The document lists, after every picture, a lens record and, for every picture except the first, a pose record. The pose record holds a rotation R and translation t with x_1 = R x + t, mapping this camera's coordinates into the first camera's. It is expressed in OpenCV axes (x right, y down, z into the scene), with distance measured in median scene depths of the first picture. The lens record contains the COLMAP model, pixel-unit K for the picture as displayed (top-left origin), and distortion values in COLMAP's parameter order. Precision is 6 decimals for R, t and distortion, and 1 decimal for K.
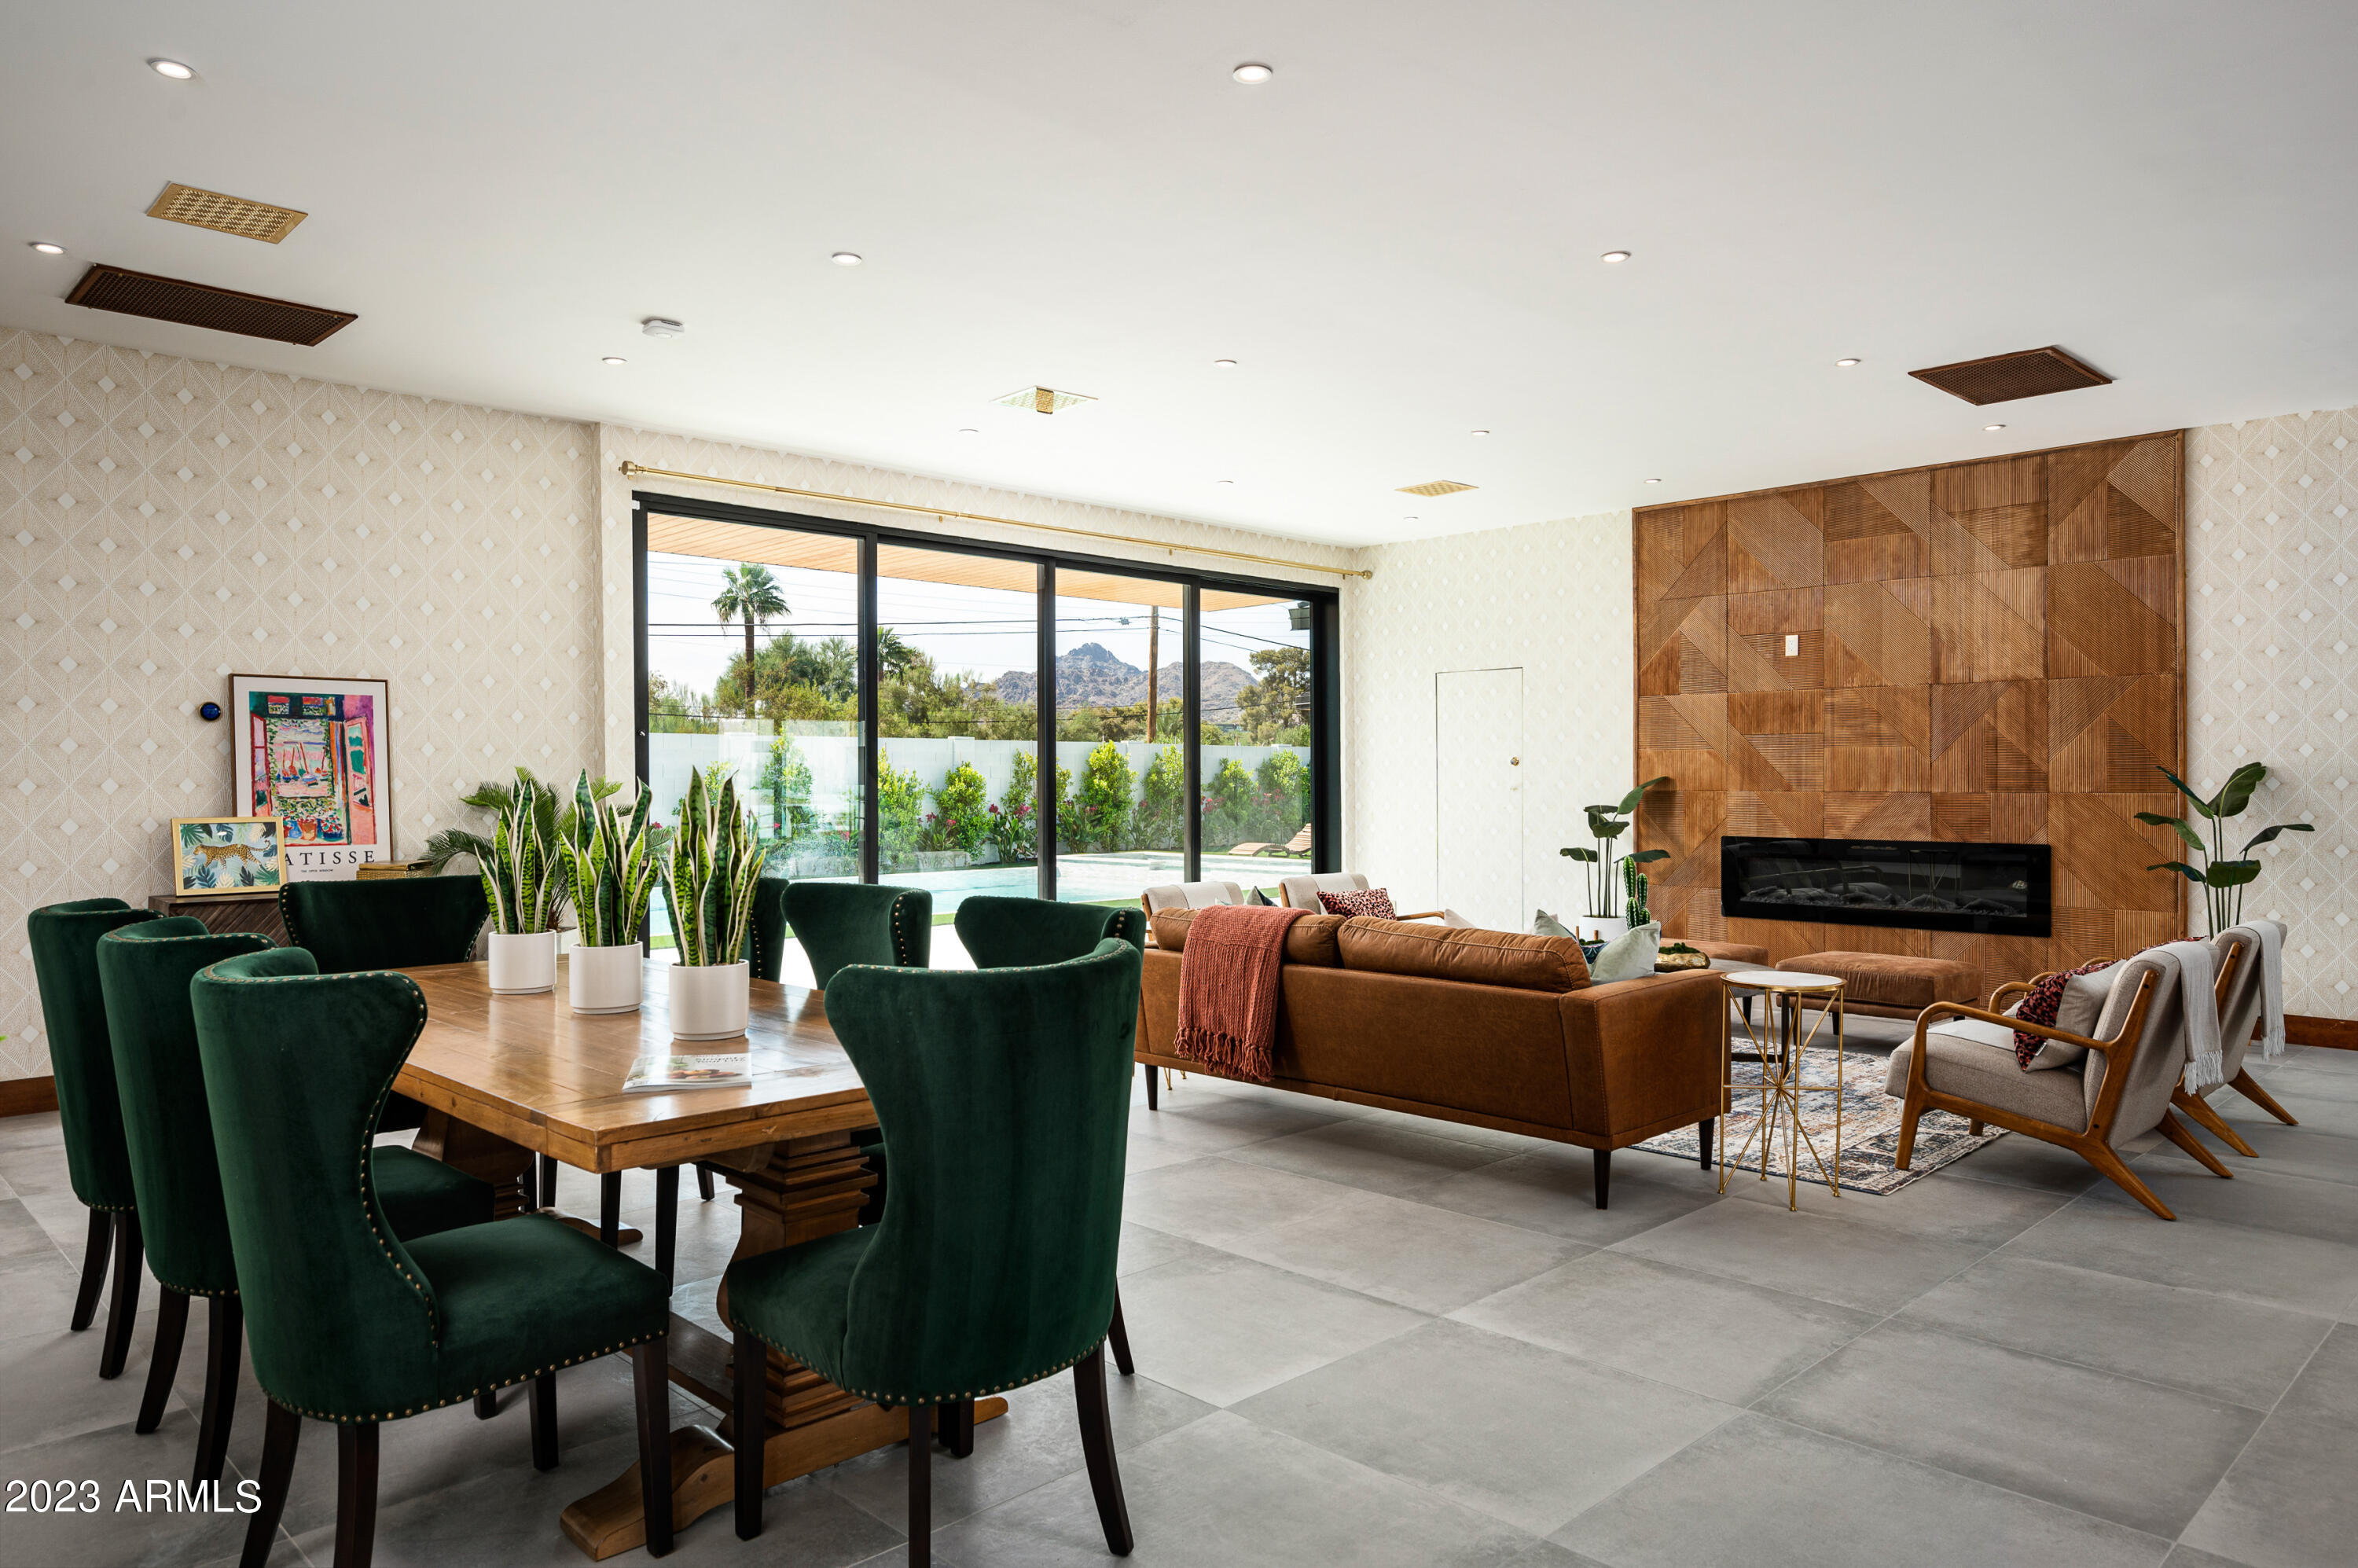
lens RADIAL K [[1533.1, 0, 1179.0], [0, 1533.1, 784.0], [0, 0, 1]] dist [-0.000702, -0.001519]
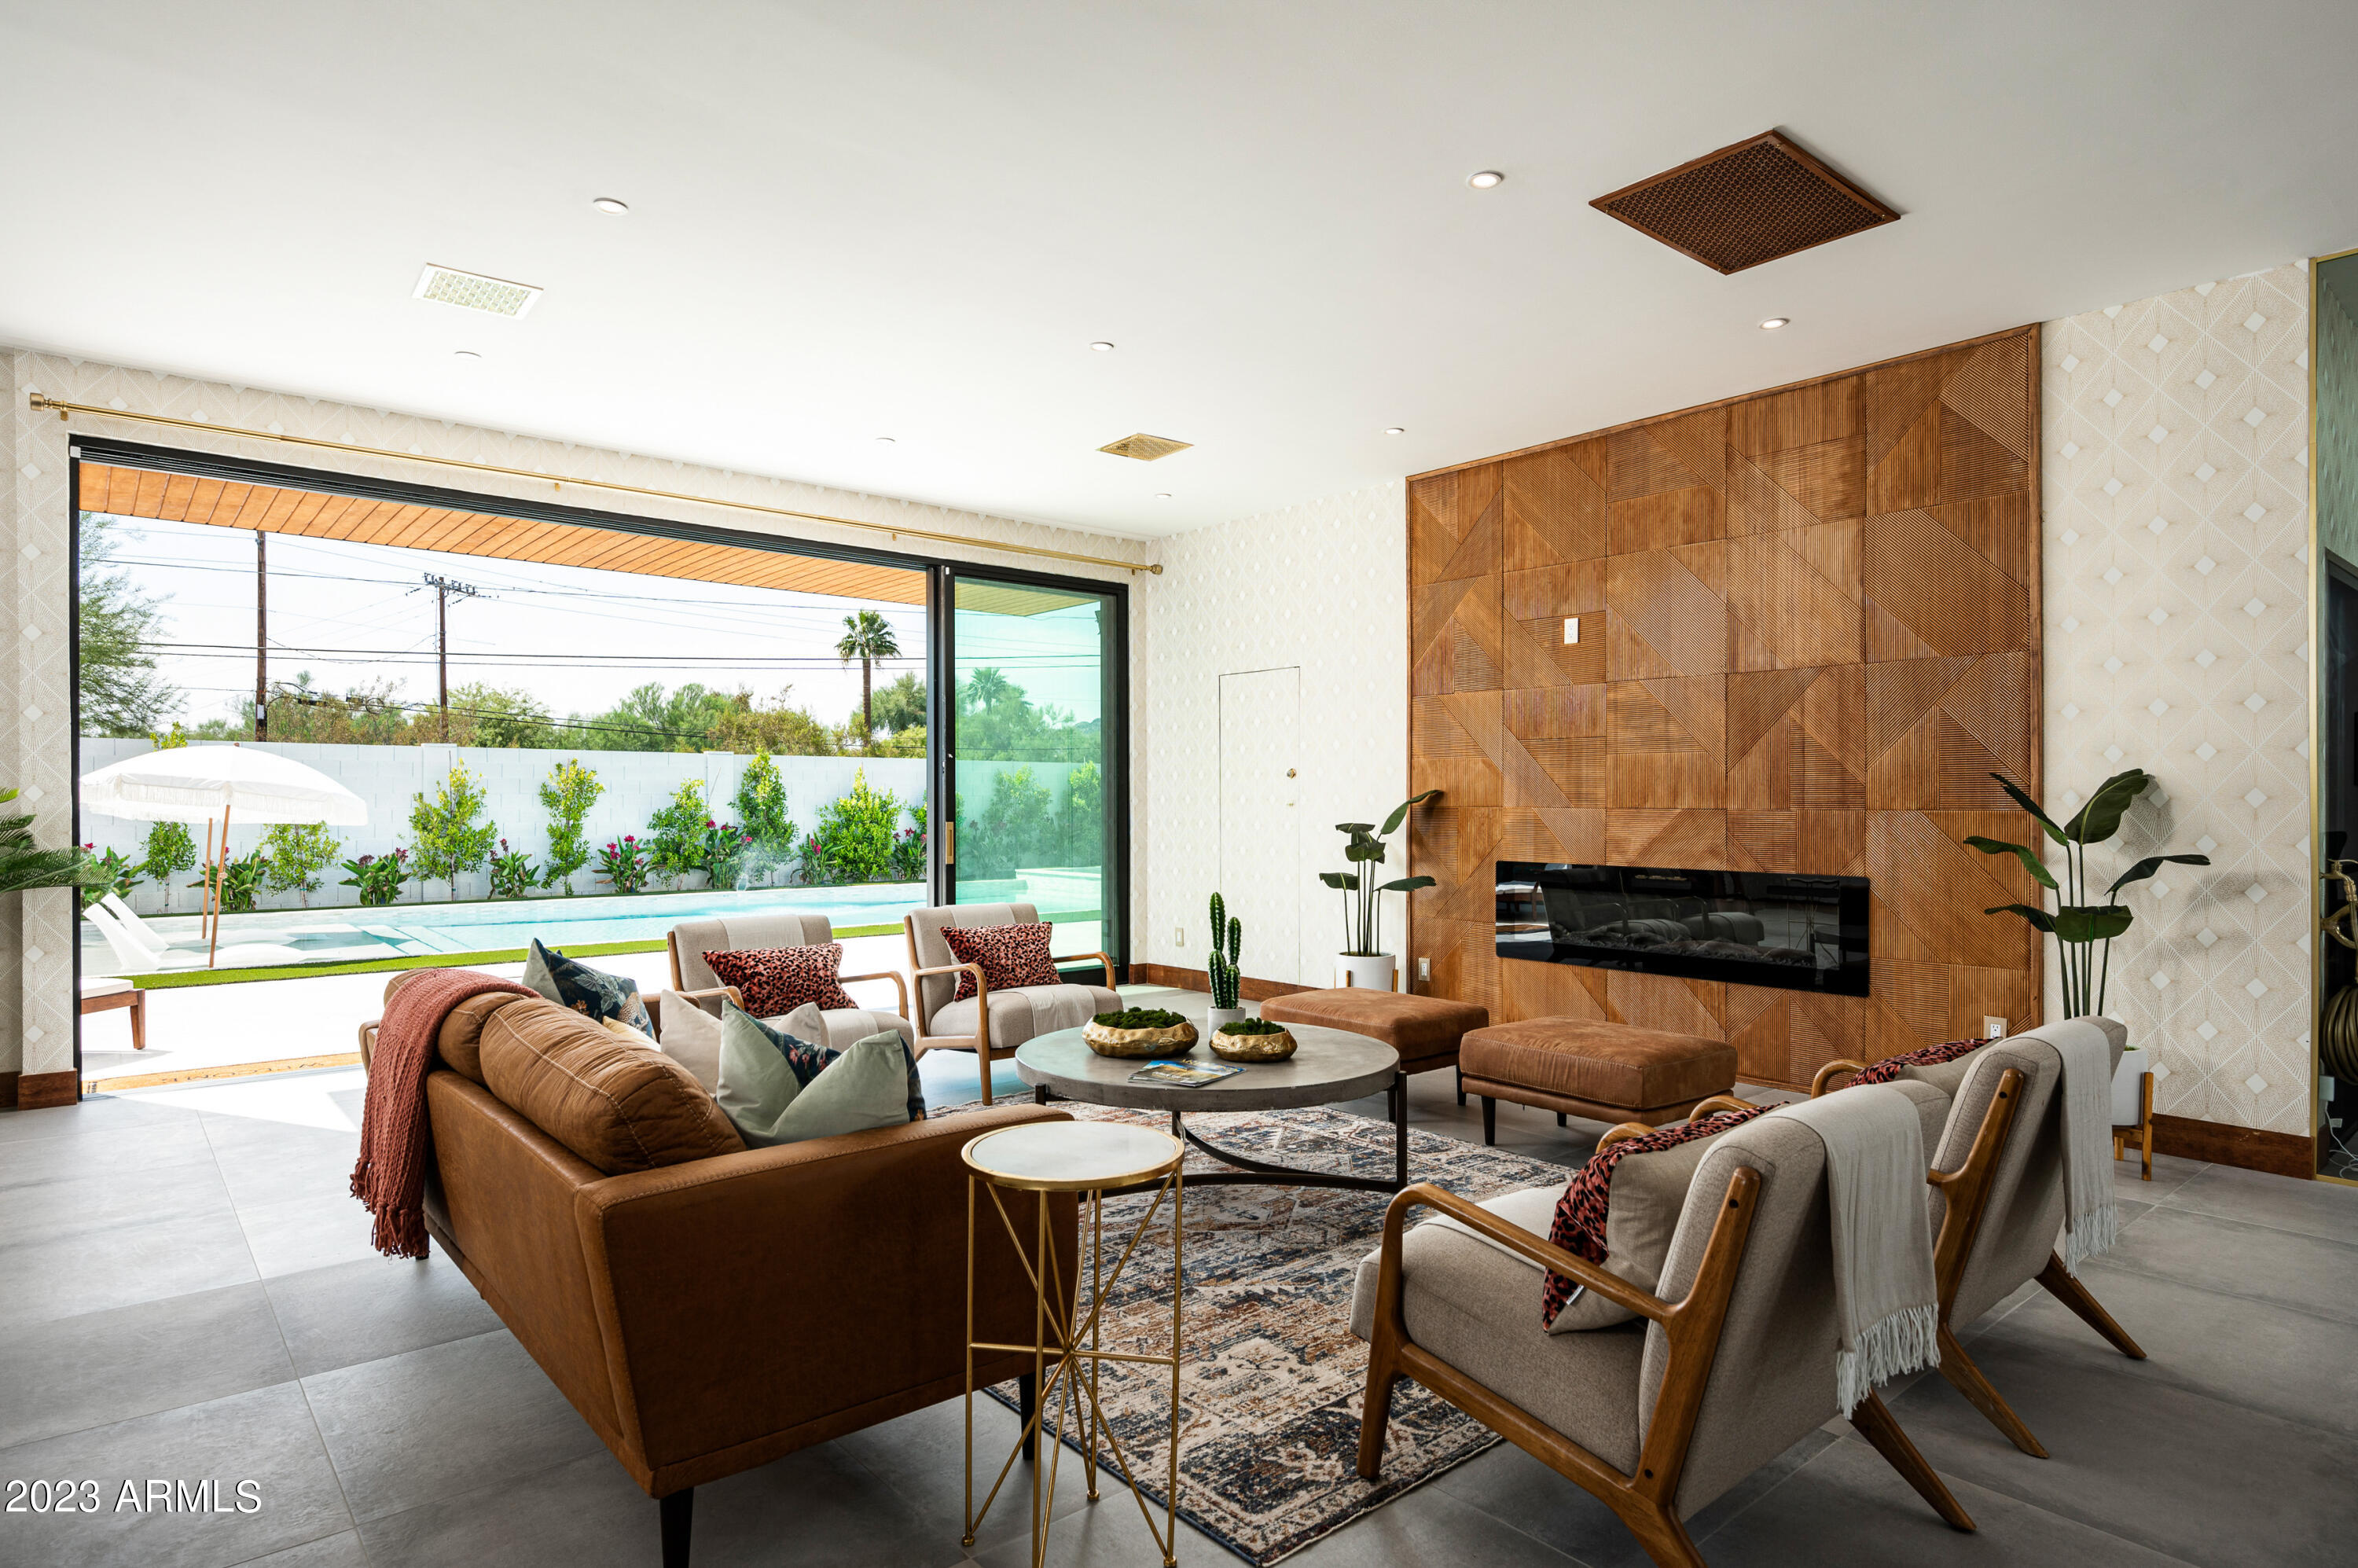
lens RADIAL K [[1308.6, 0, 1183.0], [0, 1308.6, 799.7], [0, 0, 1]] dist [0.001235, 0.000105]
pose [[0.997780, 0.003907, -0.066477, 0.256341], [-0.004138, 0.999986, -0.003332, 0.003951], [0.066463, 0.003600, 0.997782, 0.304853]]
